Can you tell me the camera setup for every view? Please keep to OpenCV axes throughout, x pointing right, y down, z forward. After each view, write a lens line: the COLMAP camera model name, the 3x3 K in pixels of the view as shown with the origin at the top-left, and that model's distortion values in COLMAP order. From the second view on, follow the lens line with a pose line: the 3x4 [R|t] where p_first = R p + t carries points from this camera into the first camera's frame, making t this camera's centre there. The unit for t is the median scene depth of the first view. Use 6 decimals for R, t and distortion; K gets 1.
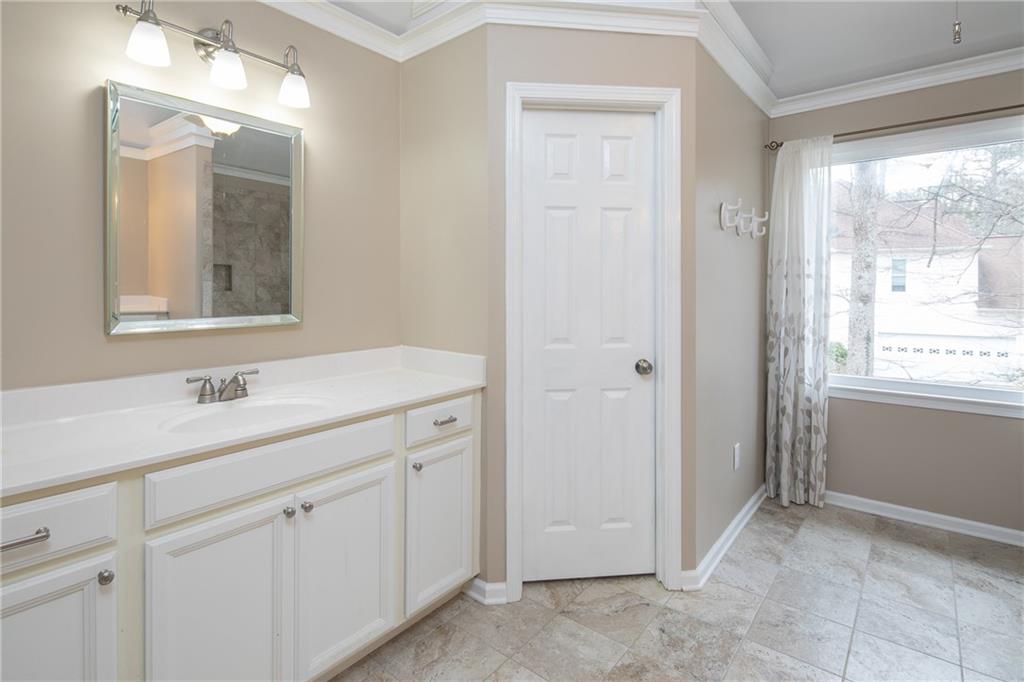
lens RADIAL K [[504.6, 0, 516.2], [0, 504.6, 310.2], [0, 0, 1]] dist [-0.003156, -0.001476]
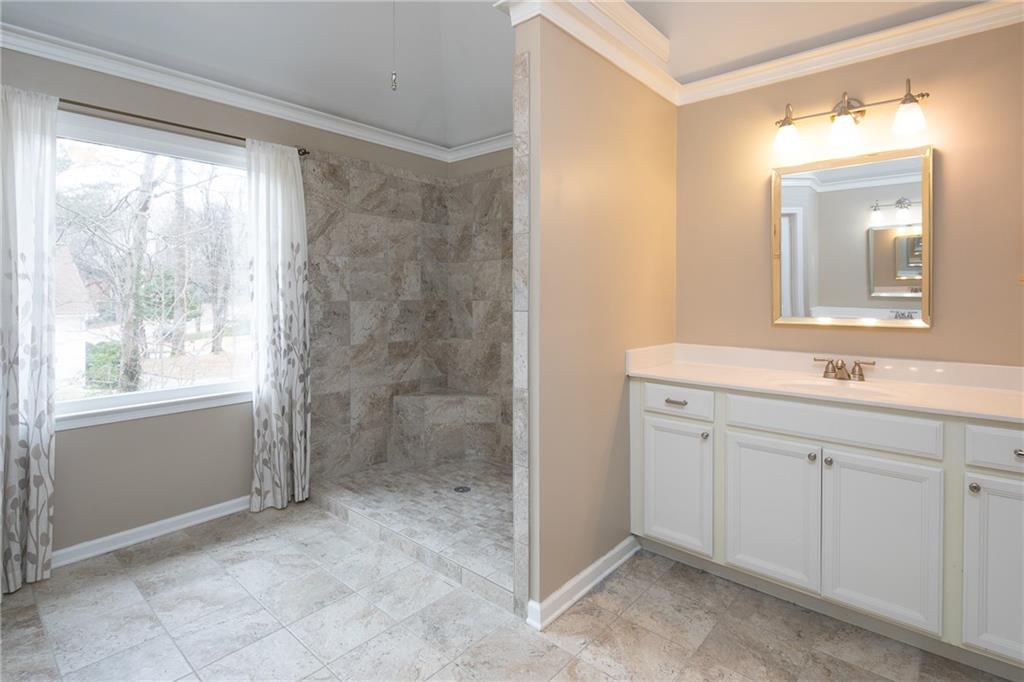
lens RADIAL K [[504.6, 0, 516.2], [0, 504.6, 310.2], [0, 0, 1]] dist [-0.003156, -0.001476]
pose [[0.034118, -0.030113, 0.998964, -0.131203], [0.044178, 0.998614, 0.028593, -0.007792], [-0.998441, 0.043157, 0.035401, 0.258249]]
